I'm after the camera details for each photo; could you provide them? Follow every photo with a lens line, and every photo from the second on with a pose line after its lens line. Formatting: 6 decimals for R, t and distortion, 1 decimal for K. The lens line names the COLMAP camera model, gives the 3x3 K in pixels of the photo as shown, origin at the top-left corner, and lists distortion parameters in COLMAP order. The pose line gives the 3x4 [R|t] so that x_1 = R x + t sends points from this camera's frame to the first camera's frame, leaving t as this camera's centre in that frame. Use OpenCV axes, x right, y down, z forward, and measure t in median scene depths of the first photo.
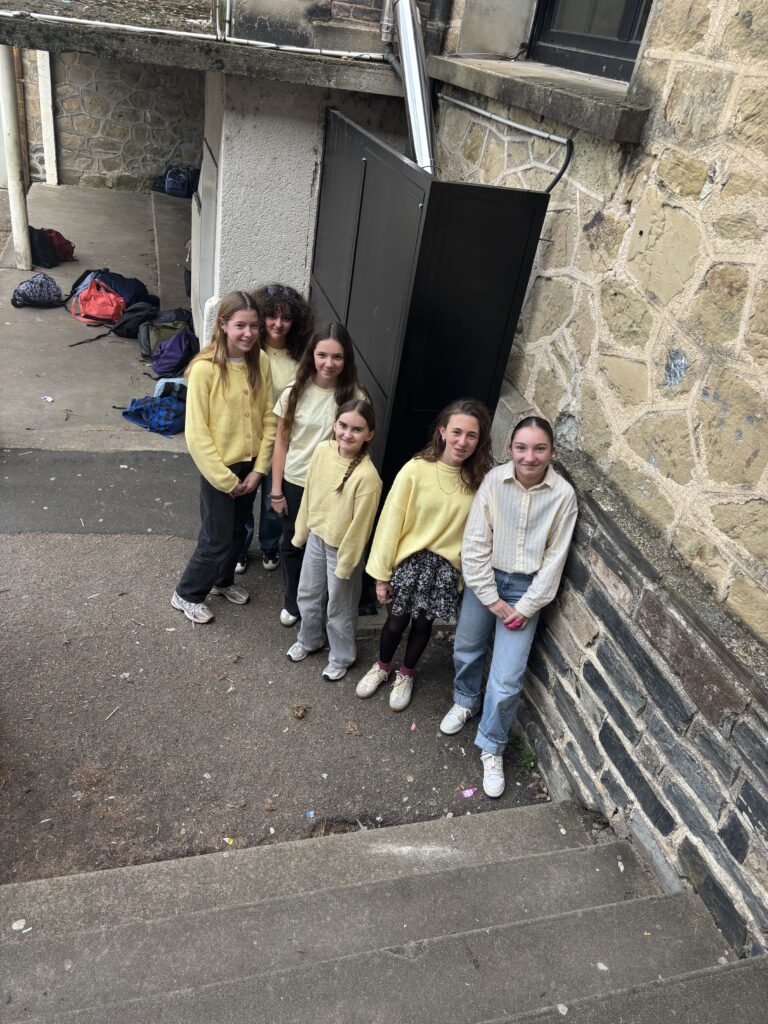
lens RADIAL K [[785.0, 0, 364.0], [0, 785.0, 502.7], [0, 0, 1]] dist [0.069891, -0.055601]
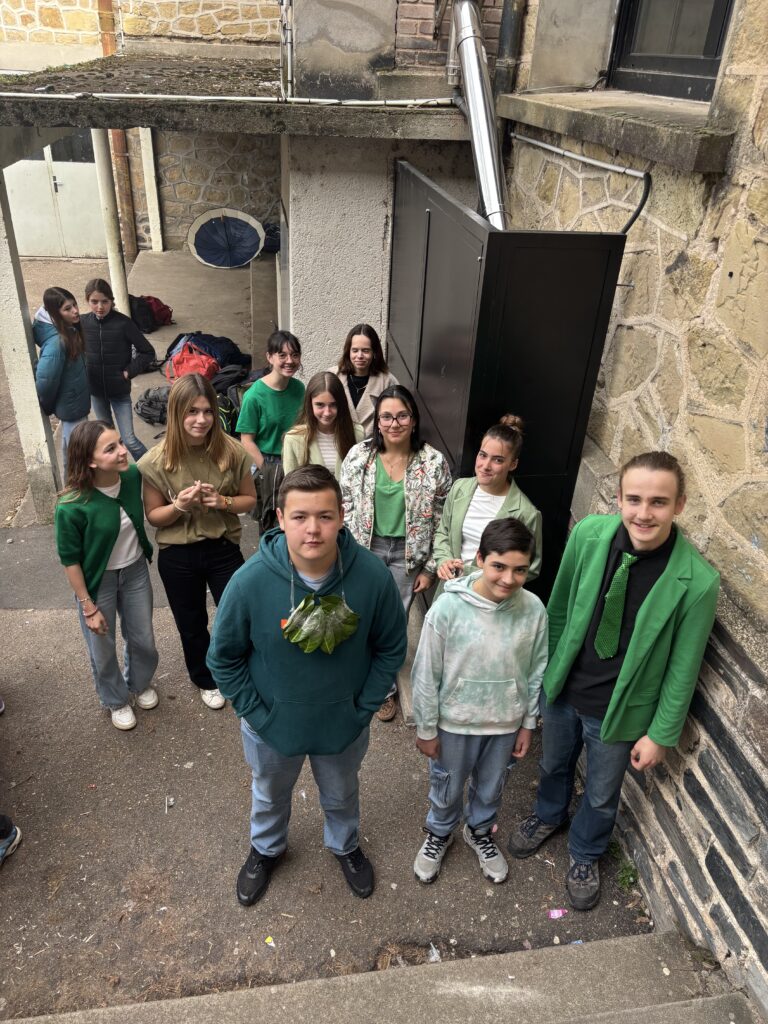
lens RADIAL K [[773.8, 0, 384.0], [0, 773.8, 512.0], [0, 0, 1]] dist [0.061714, -0.042961]
pose [[0.991138, -0.028814, -0.129674, 0.069250], [0.025134, 0.999236, -0.029925, -0.058047], [0.130438, 0.026401, 0.991105, 0.101181]]
